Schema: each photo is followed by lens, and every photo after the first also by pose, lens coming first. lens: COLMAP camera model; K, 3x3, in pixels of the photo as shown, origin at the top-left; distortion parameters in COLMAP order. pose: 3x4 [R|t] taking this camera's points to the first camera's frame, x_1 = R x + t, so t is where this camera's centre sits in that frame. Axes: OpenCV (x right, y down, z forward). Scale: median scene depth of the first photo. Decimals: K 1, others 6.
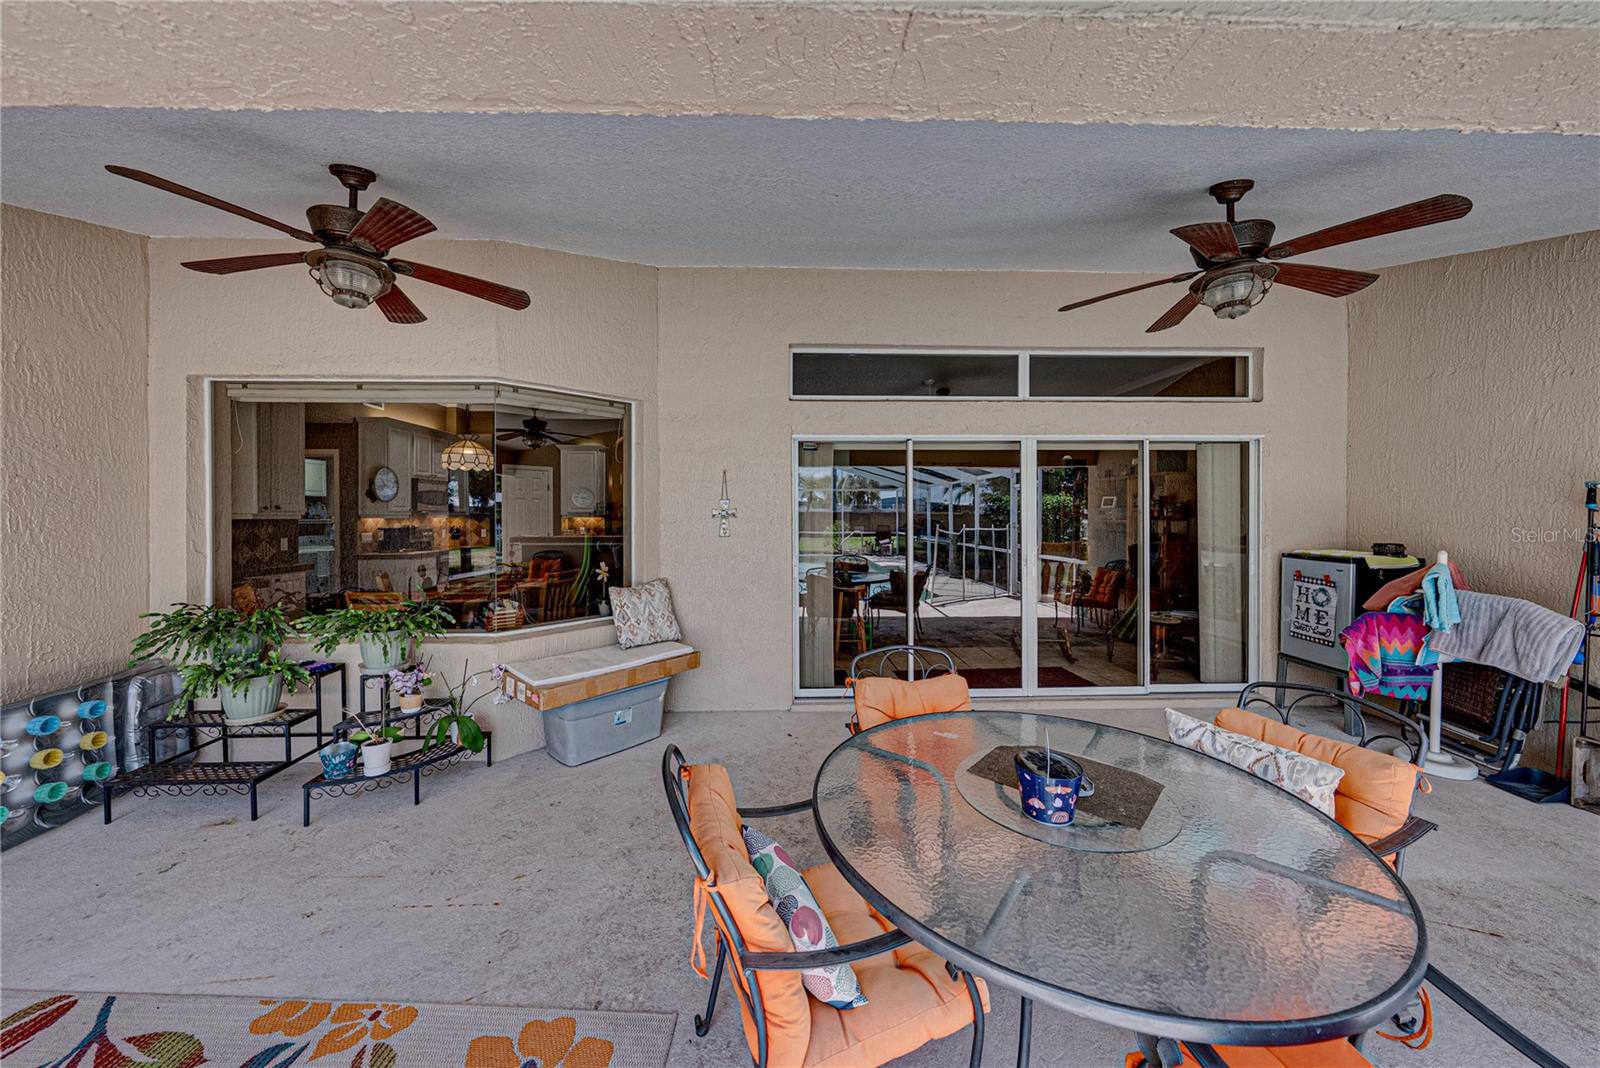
lens RADIAL K [[558.8, 0, 798.0], [0, 558.8, 523.0], [0, 0, 1]] dist [-0.001439, 0.000091]
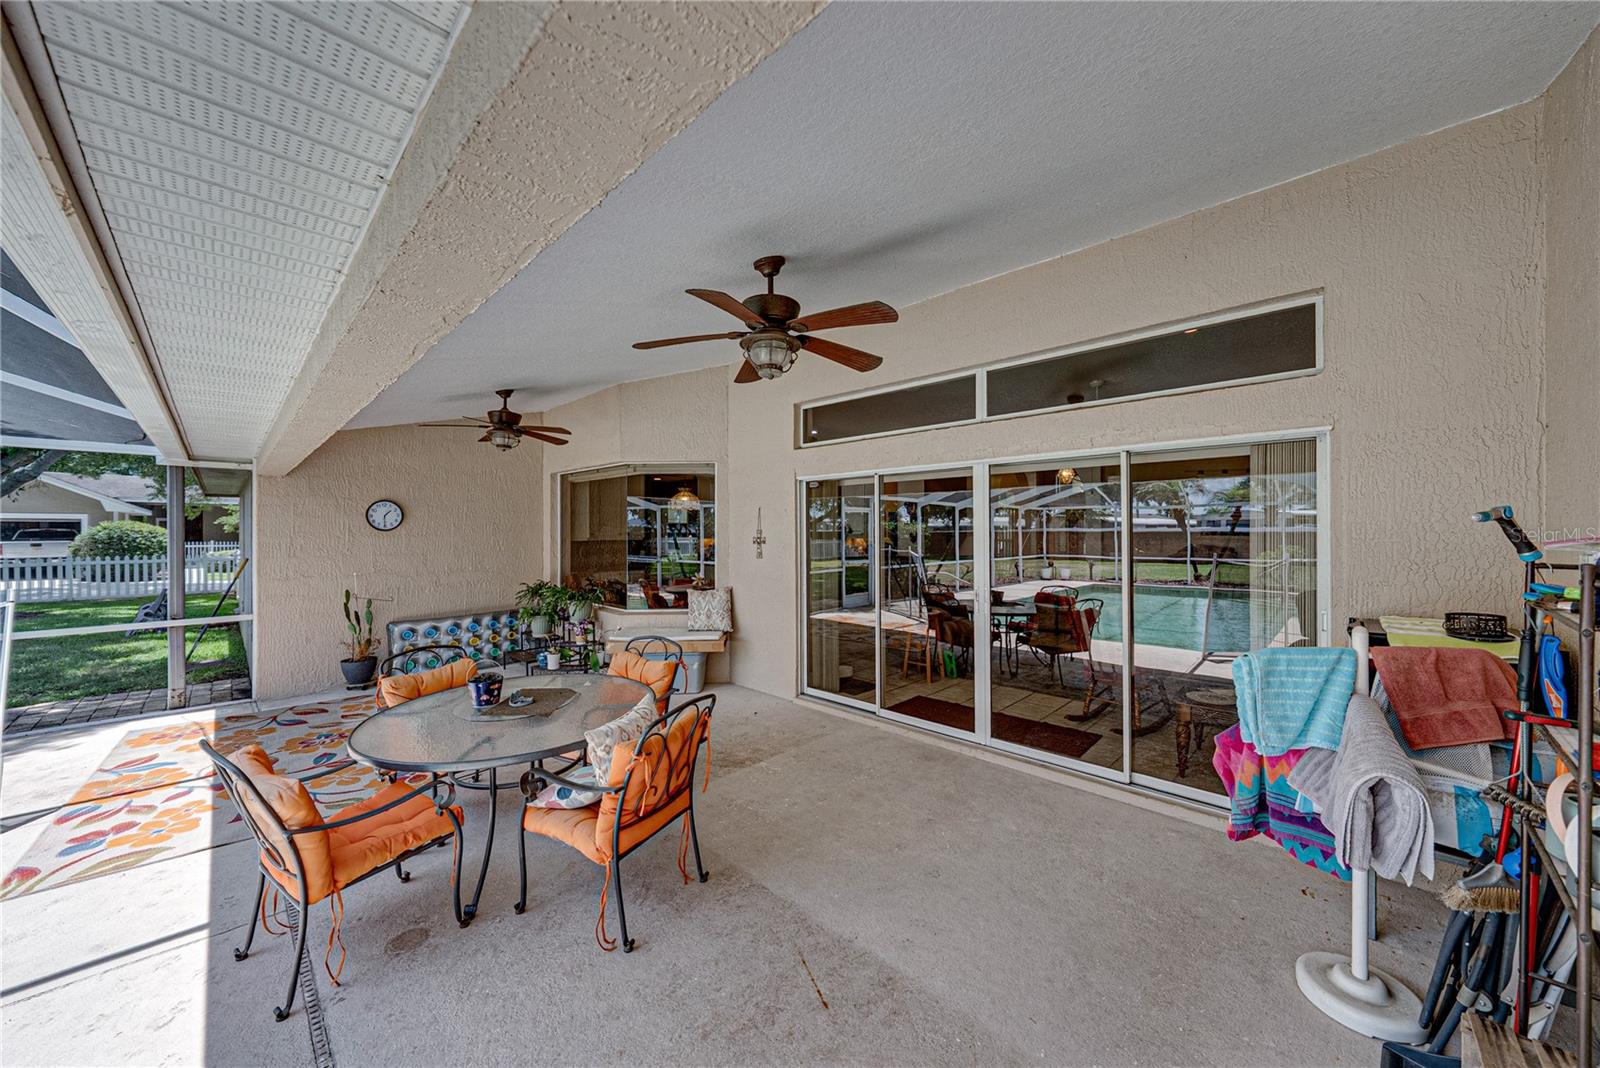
lens RADIAL K [[579.6, 0, 804.1], [0, 579.6, 532.6], [0, 0, 1]] dist [-0.005633, 0.001603]
pose [[0.690921, 0.003066, -0.722923, 0.945928], [-0.010552, 0.999927, -0.005844, -0.029600], [0.722853, 0.011666, 0.690904, 0.138766]]
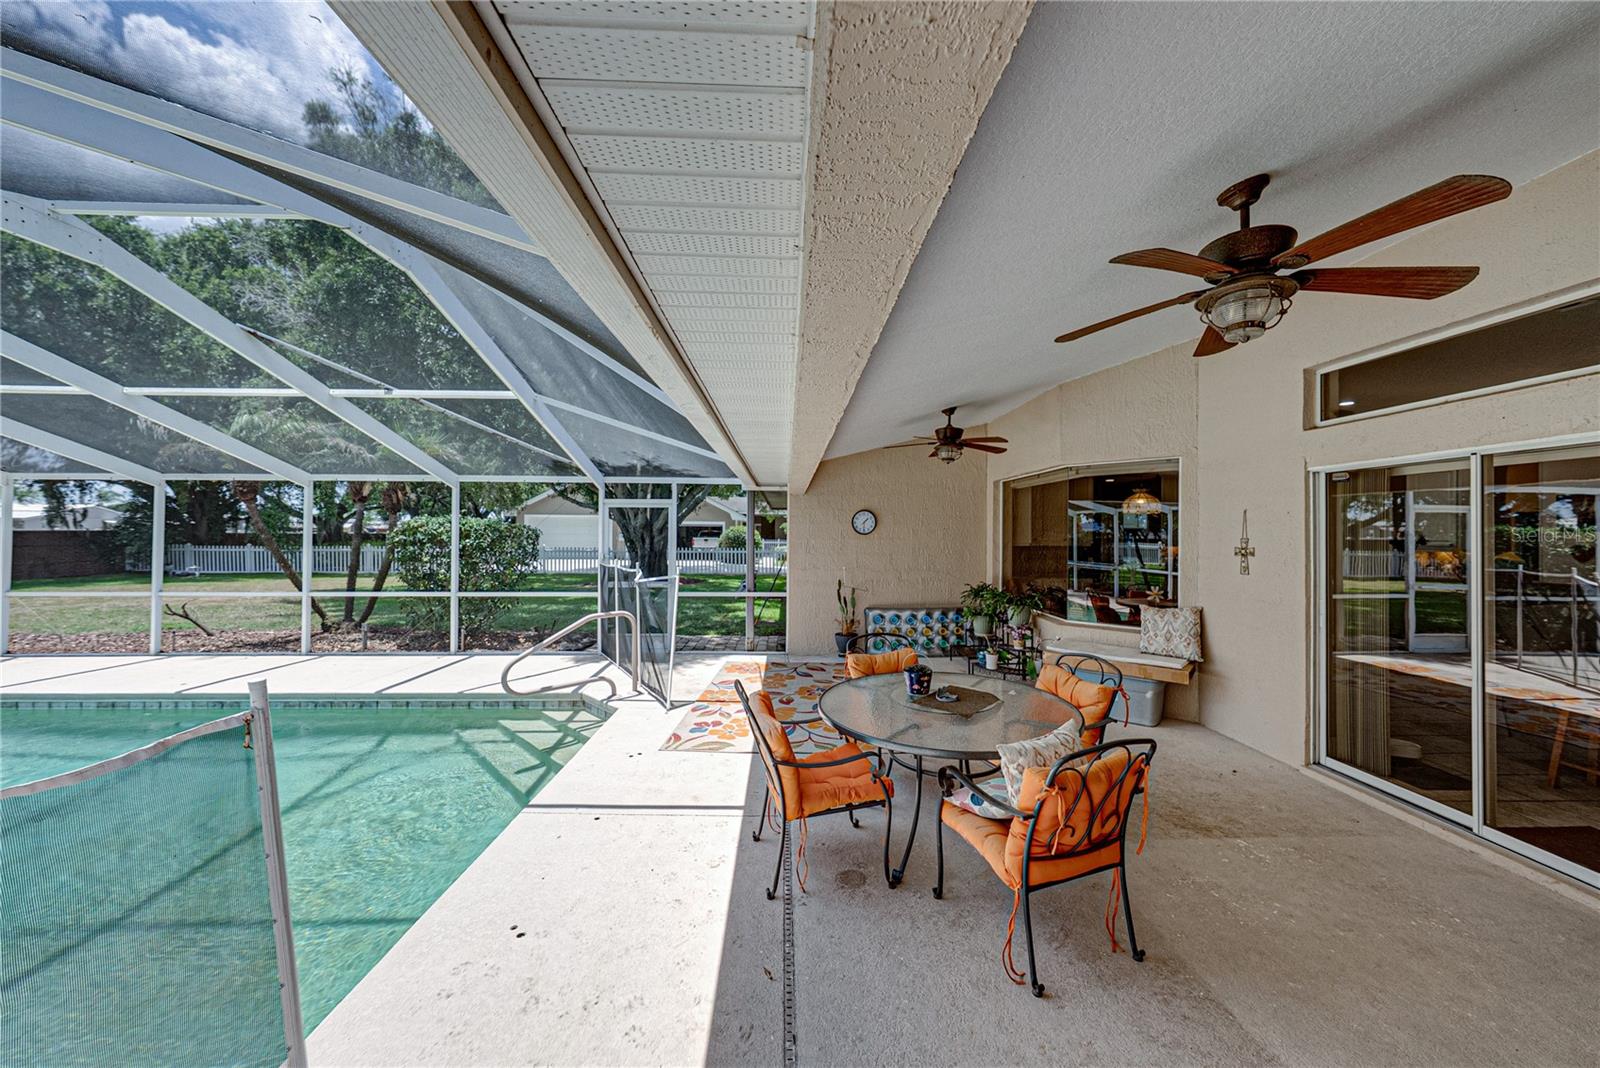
lens RADIAL K [[558.8, 0, 796.1], [0, 558.8, 530.6], [0, 0, 1]] dist [-0.001439, 0.000091]
pose [[-0.009432, -0.002365, -0.999953, 0.927039], [-0.024054, 0.999708, -0.002138, -0.034960], [0.999666, 0.024033, -0.009486, 0.186177]]
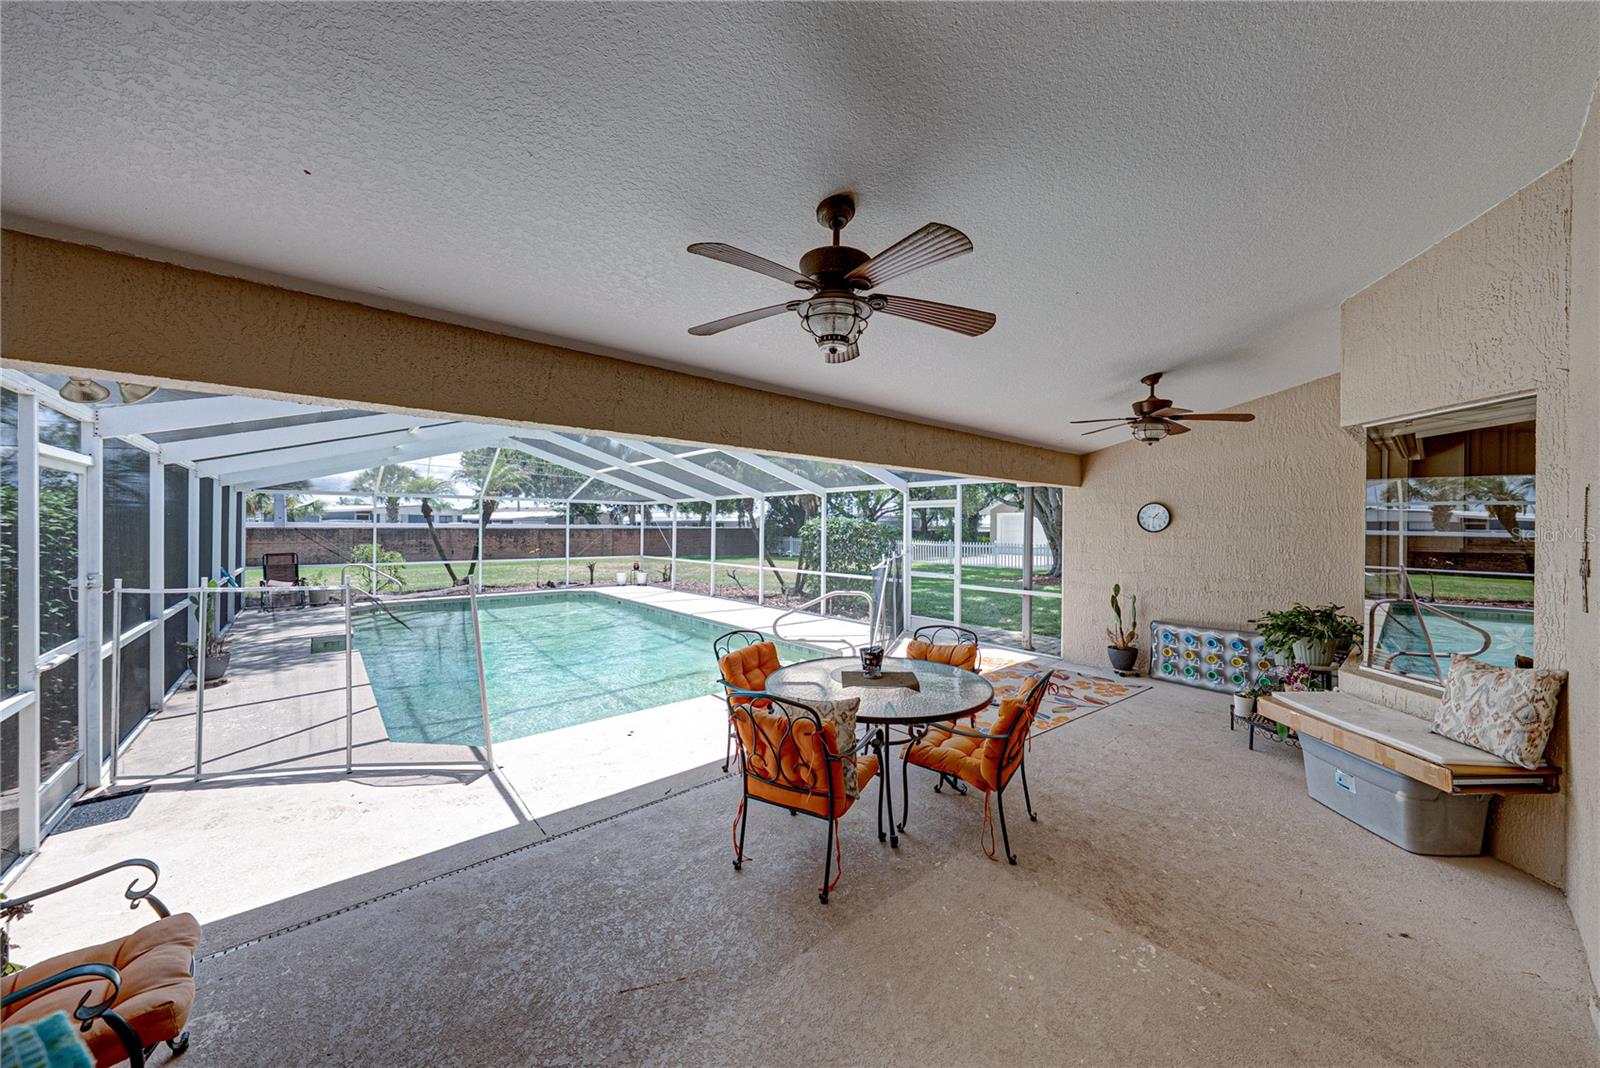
lens RADIAL K [[558.8, 0, 795.7], [0, 558.8, 532.3], [0, 0, 1]] dist [-0.001439, 0.000091]
pose [[-0.779120, 0.003026, -0.626868, 0.800302], [-0.016069, 0.999563, 0.024797, -0.053020], [0.626669, 0.029394, -0.778731, 0.957589]]
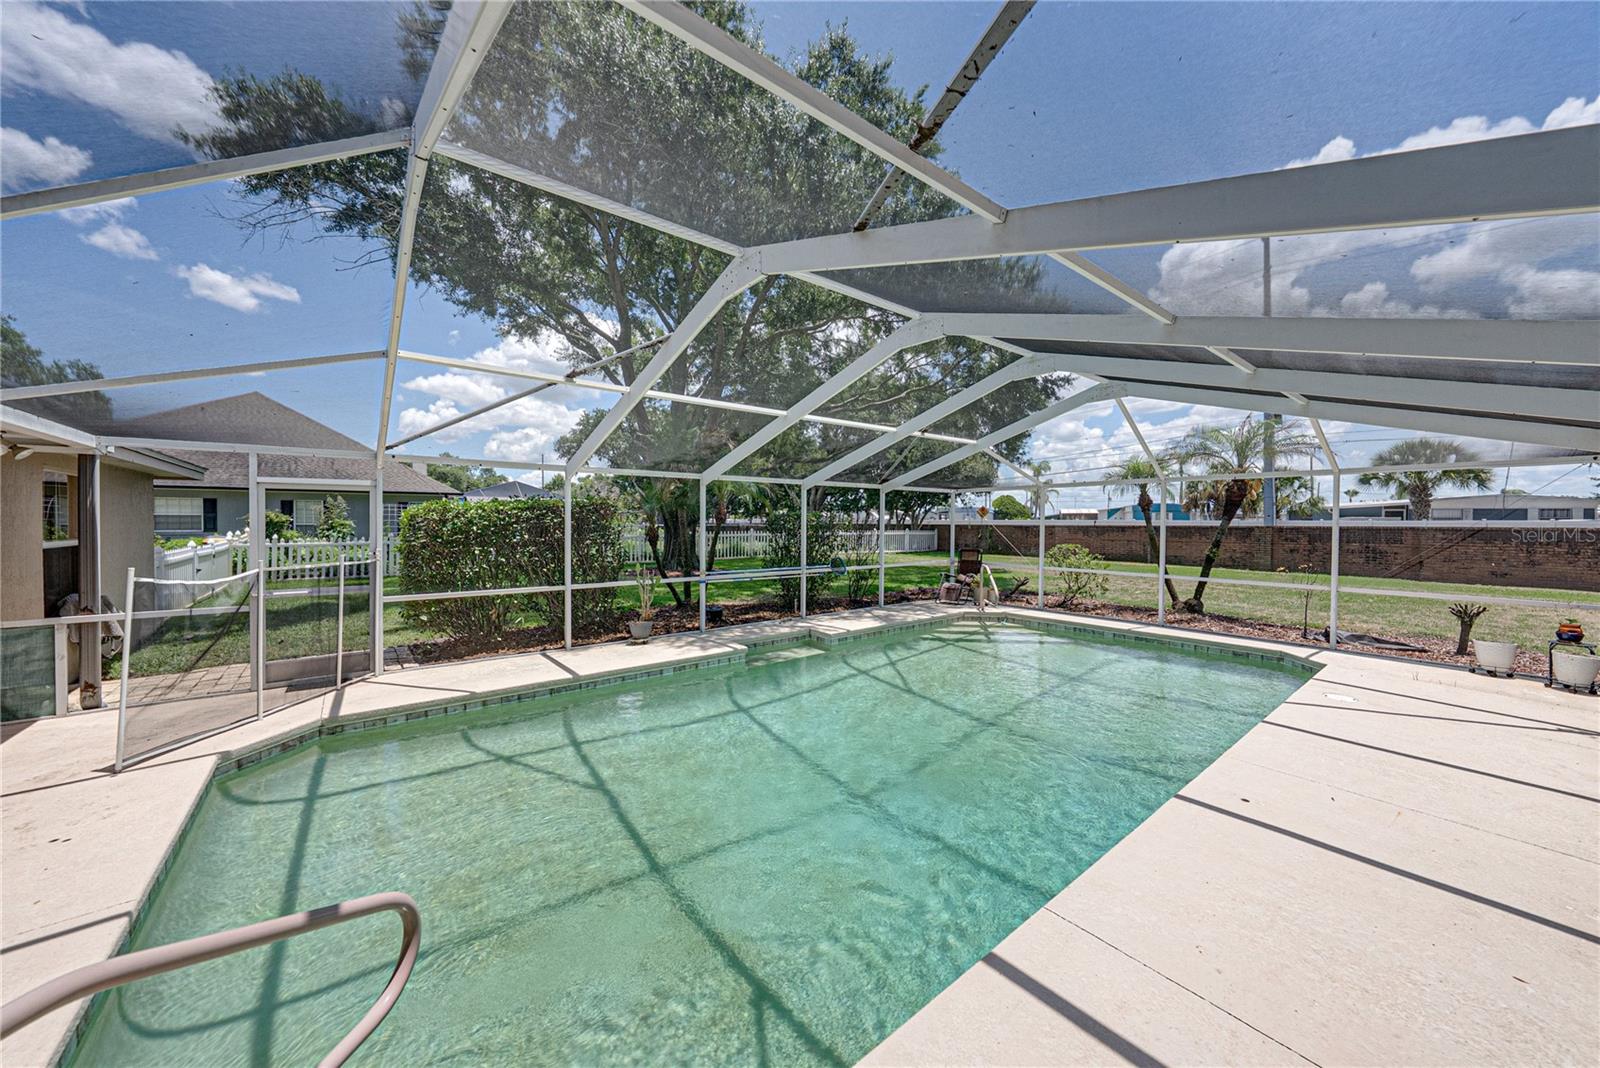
lens RADIAL K [[558.8, 0, 808.8], [0, 558.8, 530.7], [0, 0, 1]] dist [-0.001439, 0.000091]
pose [[-0.606770, -0.012816, 0.794774, -0.734615], [0.013061, 0.999574, 0.026090, -0.018745], [-0.794770, 0.026212, -0.606344, -0.418952]]
